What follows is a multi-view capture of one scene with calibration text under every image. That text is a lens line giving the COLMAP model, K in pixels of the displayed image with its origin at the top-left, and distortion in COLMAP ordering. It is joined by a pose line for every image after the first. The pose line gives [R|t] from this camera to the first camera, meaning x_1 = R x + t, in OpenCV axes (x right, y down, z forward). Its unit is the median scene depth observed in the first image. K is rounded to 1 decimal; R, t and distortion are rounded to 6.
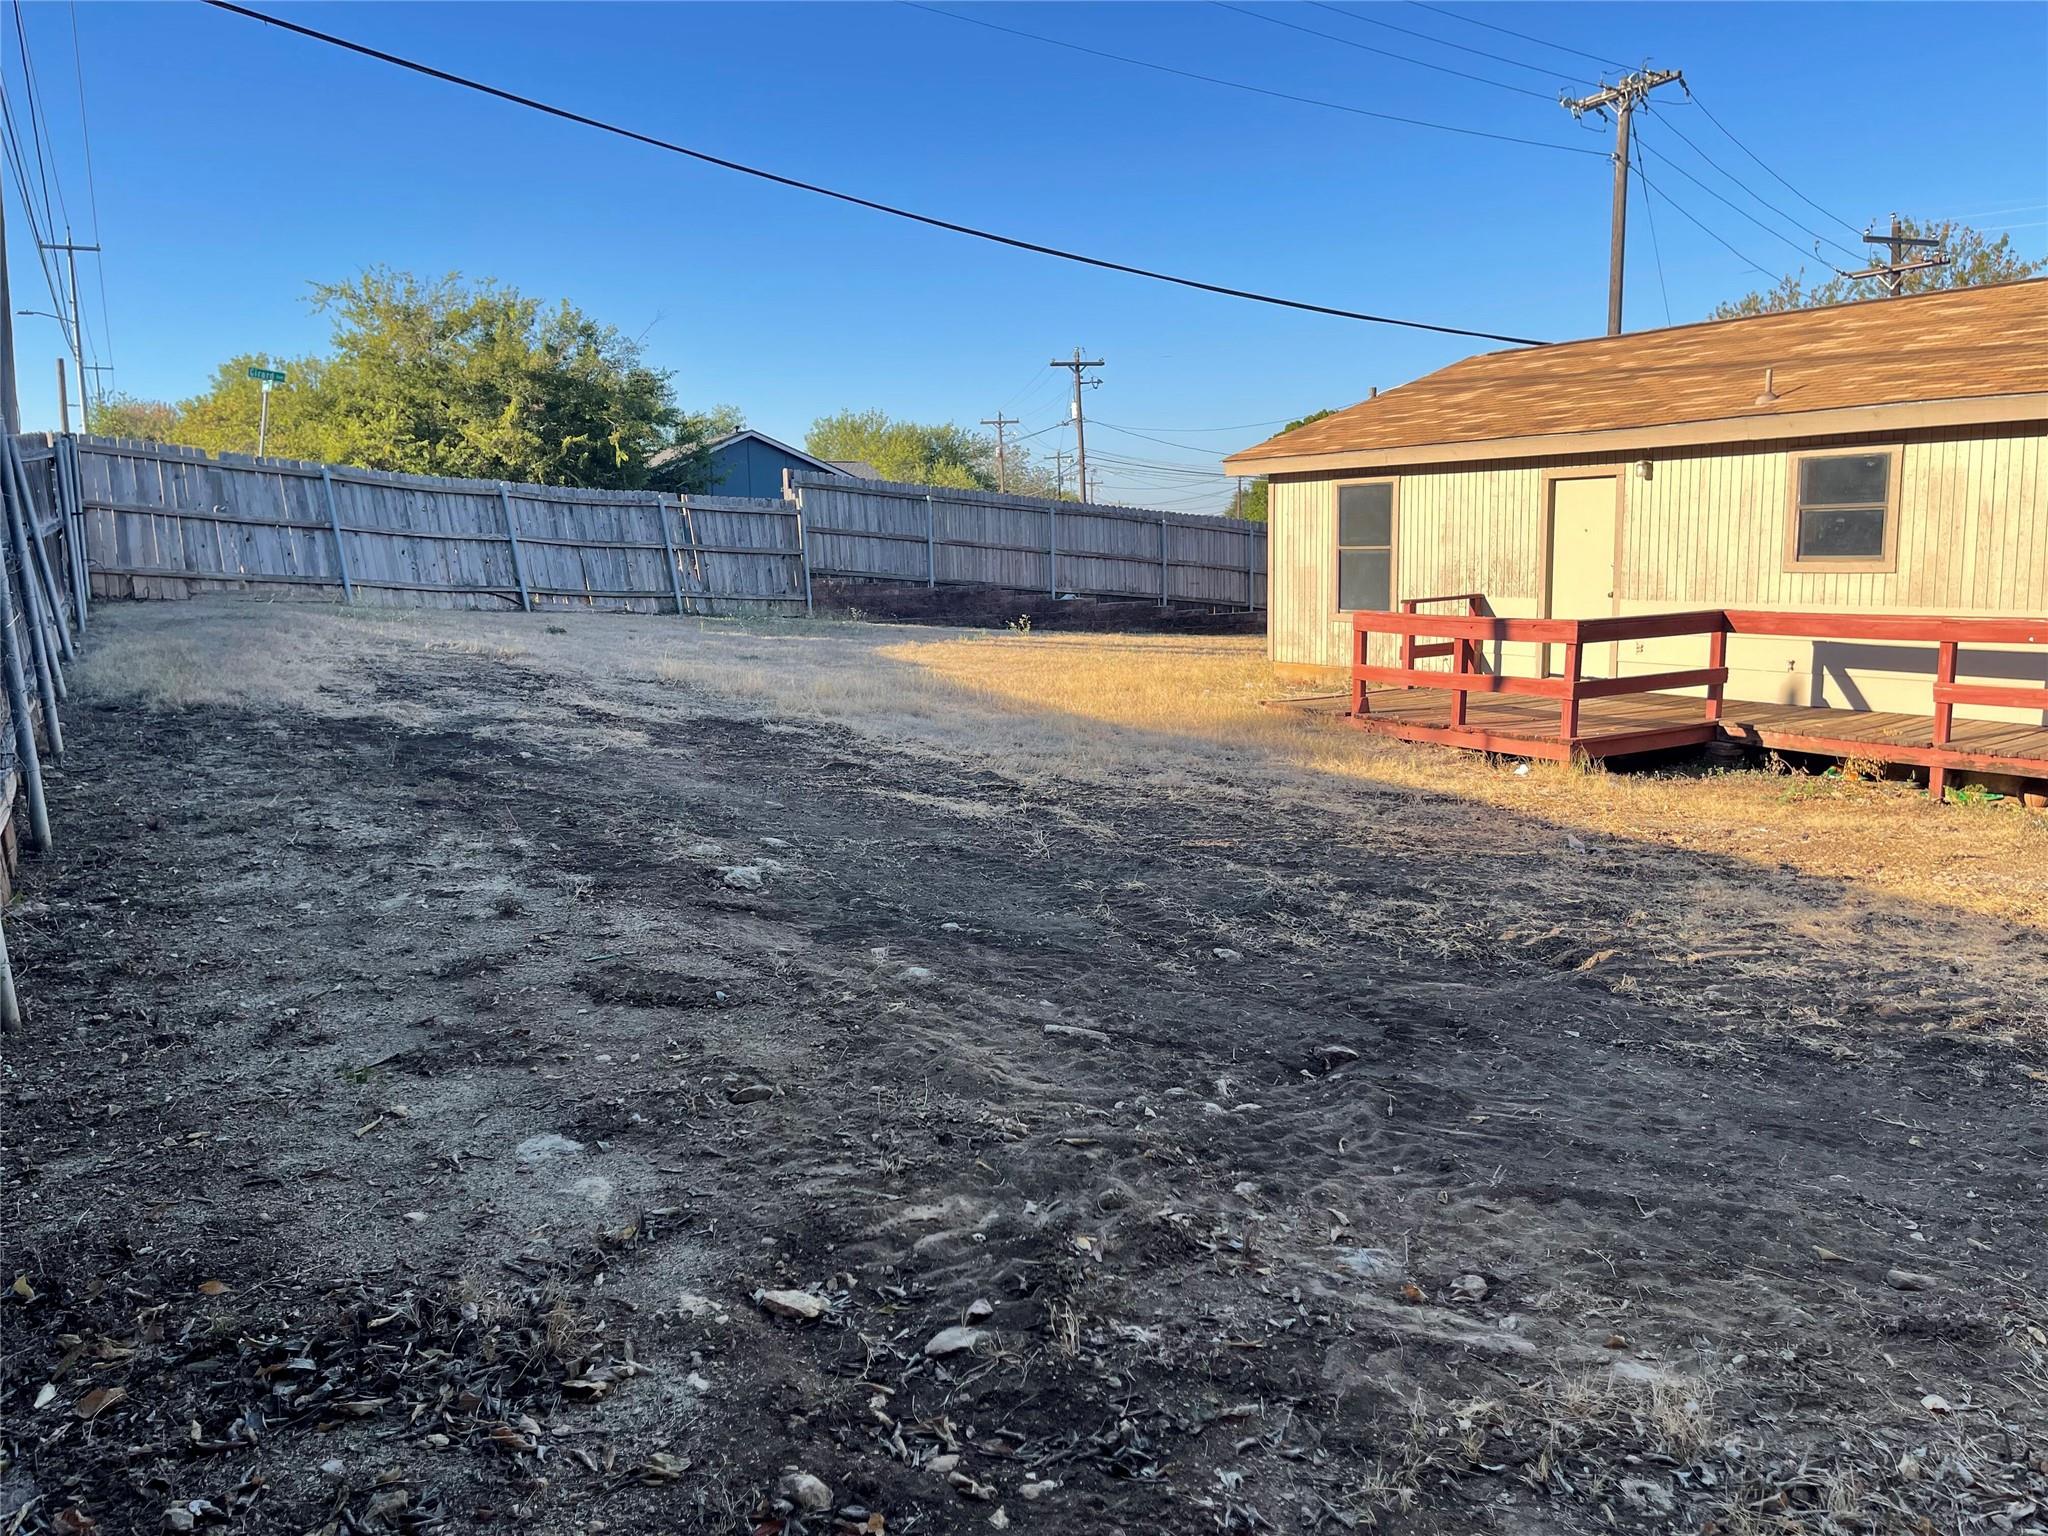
lens RADIAL K [[1497.7, 0, 1021.0], [0, 1497.7, 763.7], [0, 0, 1]] dist [0.040527, -0.032187]
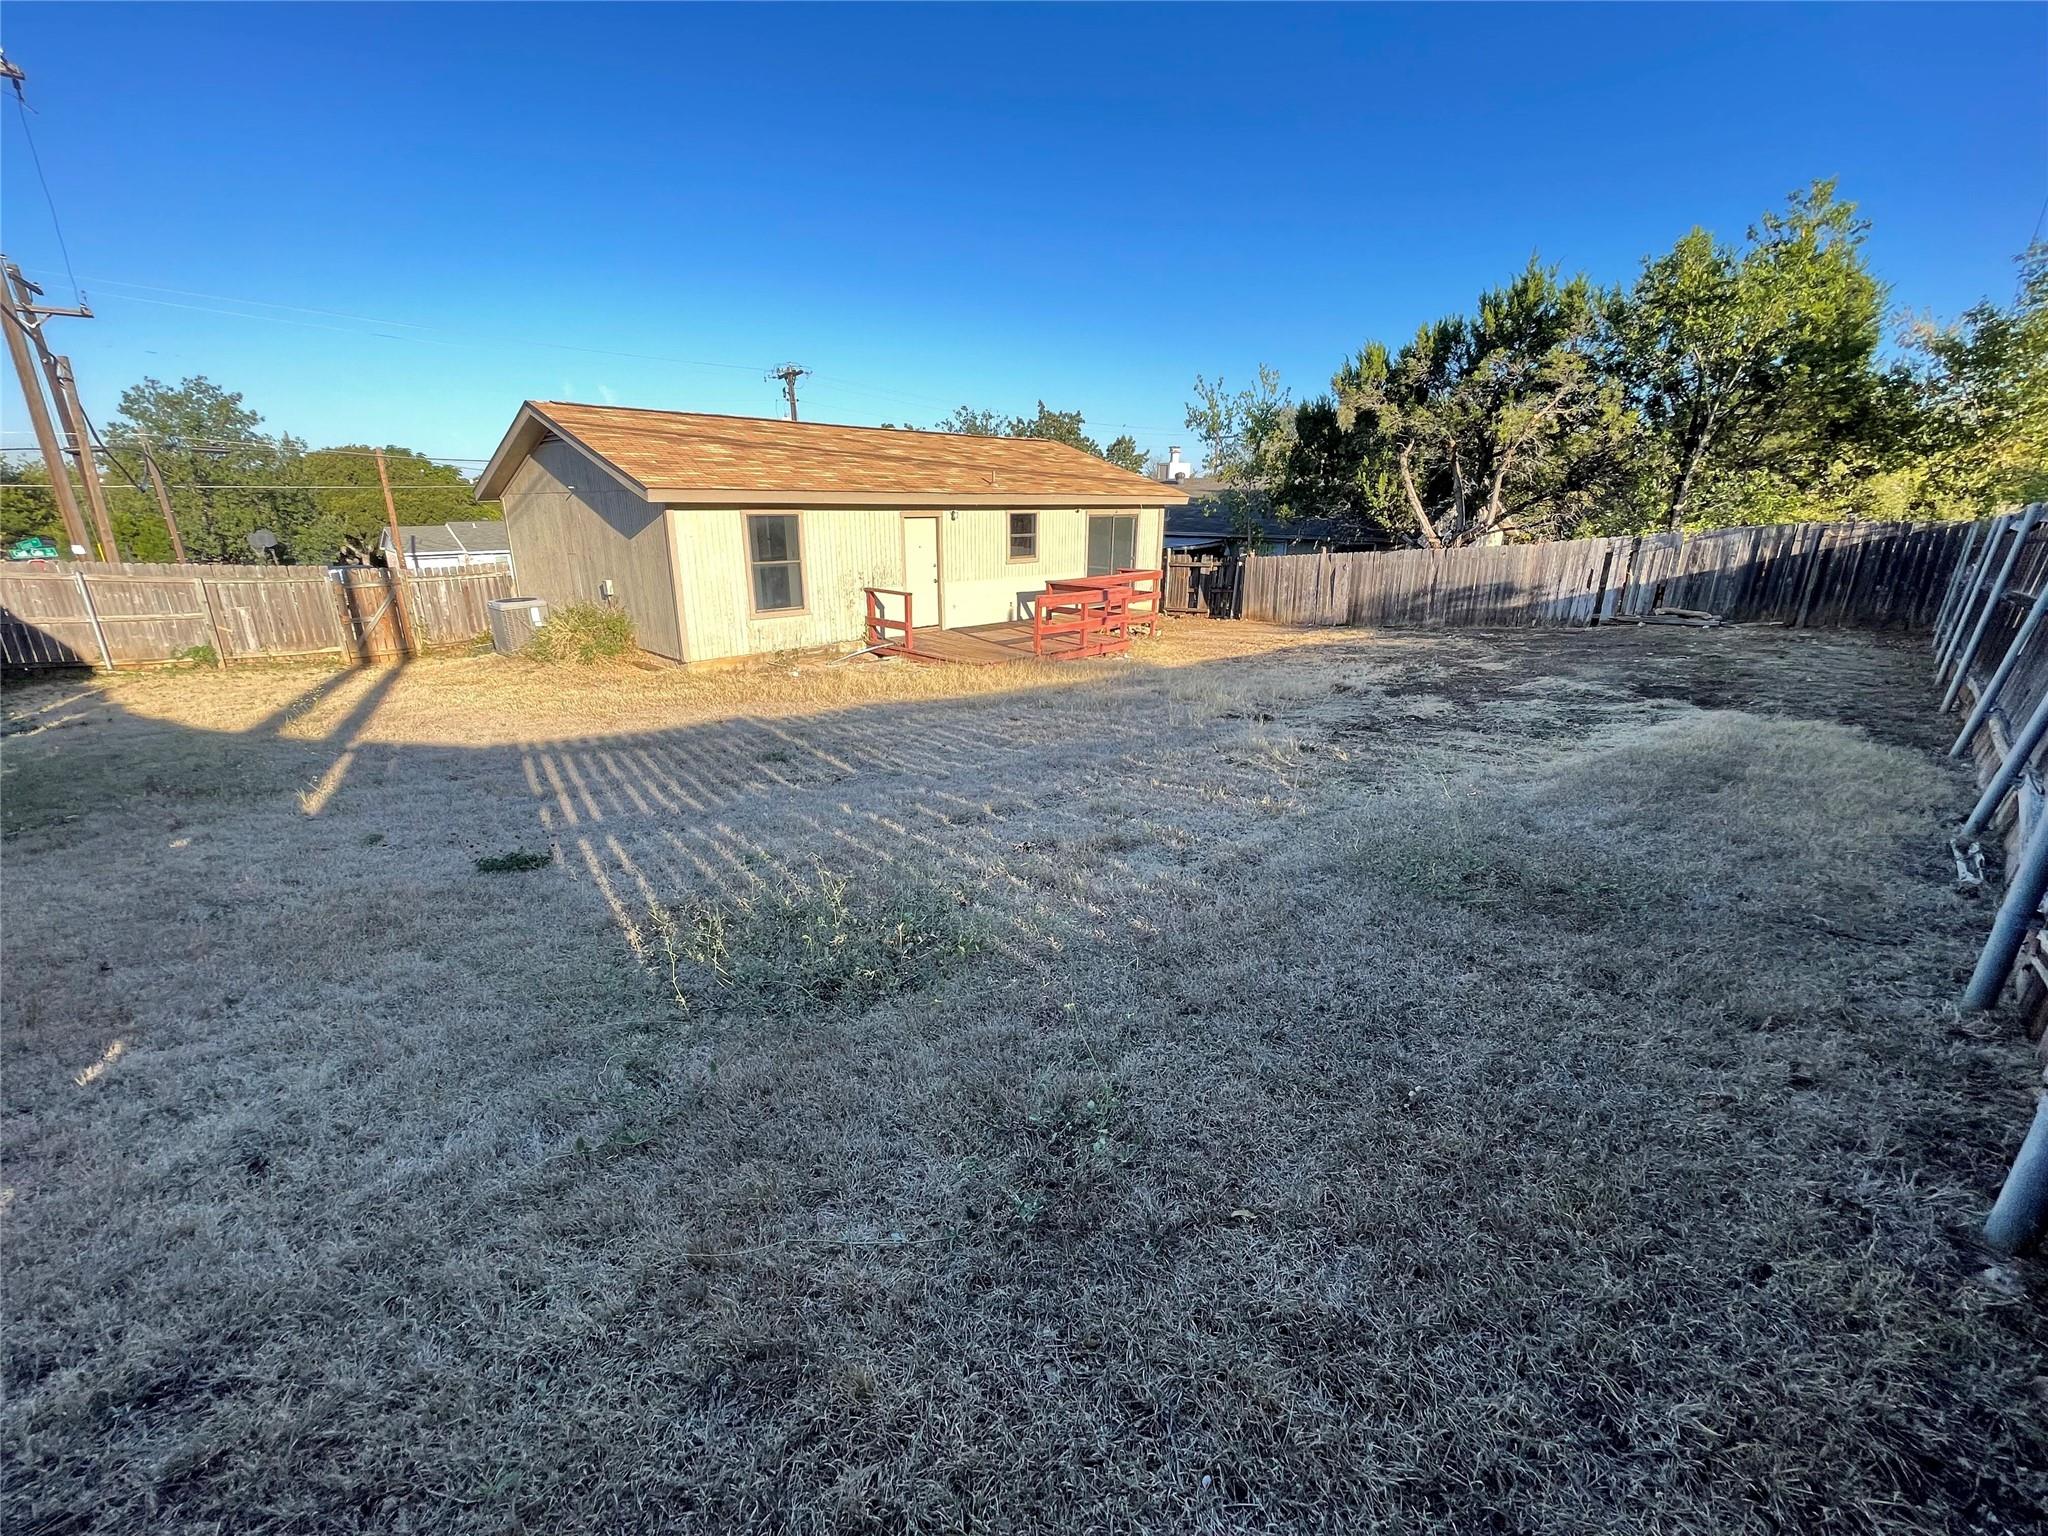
lens RADIAL K [[826.8, 0, 1030.8], [0, 826.8, 763.3], [0, 0, 1]] dist [-0.003813, -0.000163]
pose [[-0.203633, -0.247070, 0.947360, -0.673926], [0.173025, 0.943321, 0.283208, -0.166164], [-0.963637, 0.221587, -0.149342, 1.070531]]
